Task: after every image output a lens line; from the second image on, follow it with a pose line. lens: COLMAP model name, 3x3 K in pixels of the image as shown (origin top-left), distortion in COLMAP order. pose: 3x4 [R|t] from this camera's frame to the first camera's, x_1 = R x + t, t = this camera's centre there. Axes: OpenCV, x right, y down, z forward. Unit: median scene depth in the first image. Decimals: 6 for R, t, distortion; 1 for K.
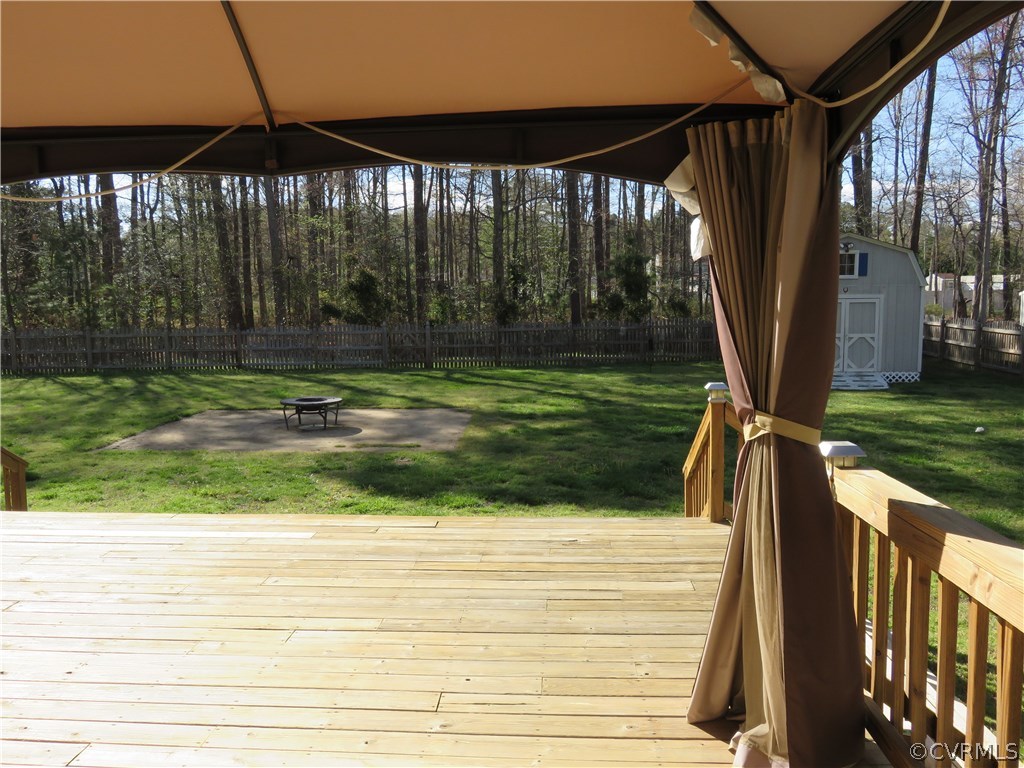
lens RADIAL K [[768.5, 0, 512.0], [0, 768.5, 384.0], [0, 0, 1]] dist [-0.007613, -0.000013]
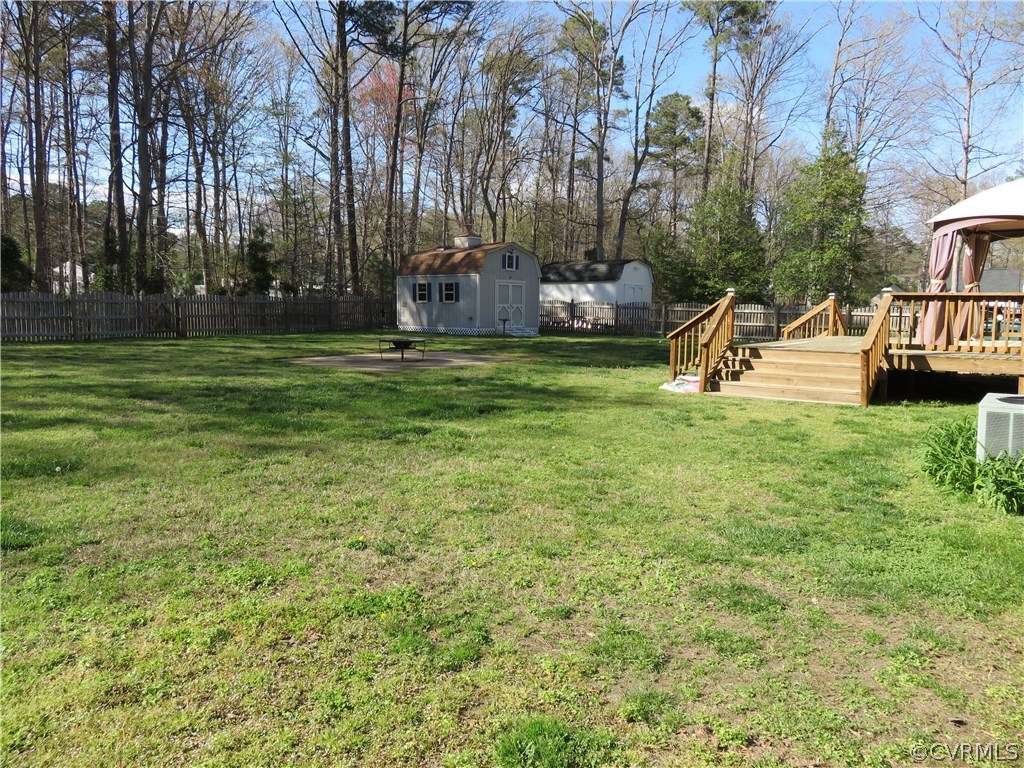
lens RADIAL K [[768.5, 0, 512.0], [0, 768.5, 384.0], [0, 0, 1]] dist [-0.007613, -0.000013]
pose [[0.562768, -0.062308, 0.824263, -0.922702], [0.066479, 0.997337, 0.030002, 0.054498], [-0.823937, 0.037912, 0.565411, 0.079758]]
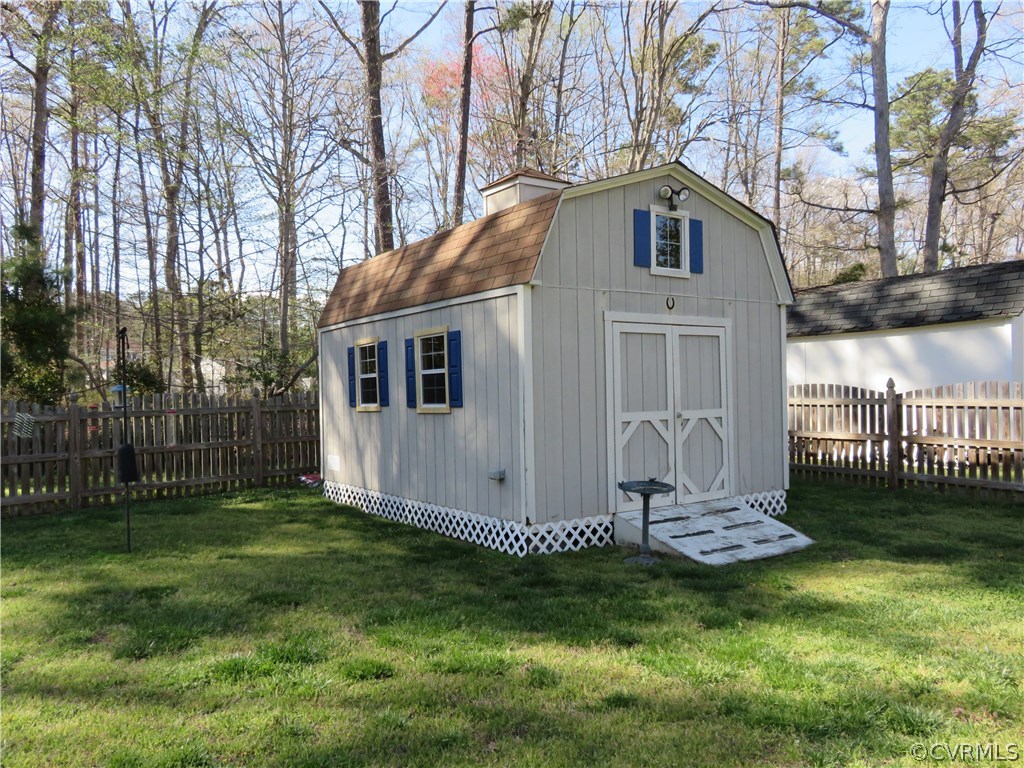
lens RADIAL K [[768.5, 0, 512.0], [0, 768.5, 384.0], [0, 0, 1]] dist [-0.007613, -0.000013]
pose [[0.738157, 0.001650, 0.674627, 0.096746], [0.083034, 0.992171, -0.093280, -0.048749], [-0.669500, 0.124873, 0.732241, 0.759482]]
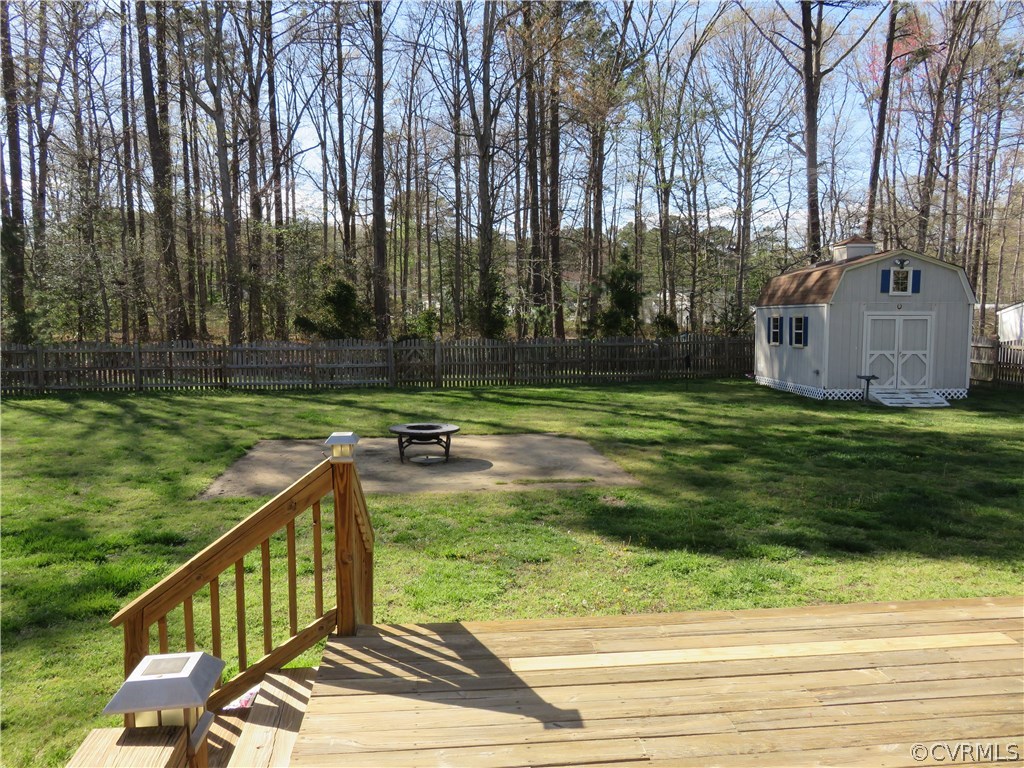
lens RADIAL K [[768.5, 0, 512.0], [0, 768.5, 384.0], [0, 0, 1]] dist [-0.007613, -0.000013]
pose [[0.985577, -0.005586, 0.169133, -0.228549], [0.009159, 0.999751, -0.020357, -0.006618], [-0.168977, 0.021612, 0.985383, 0.106216]]
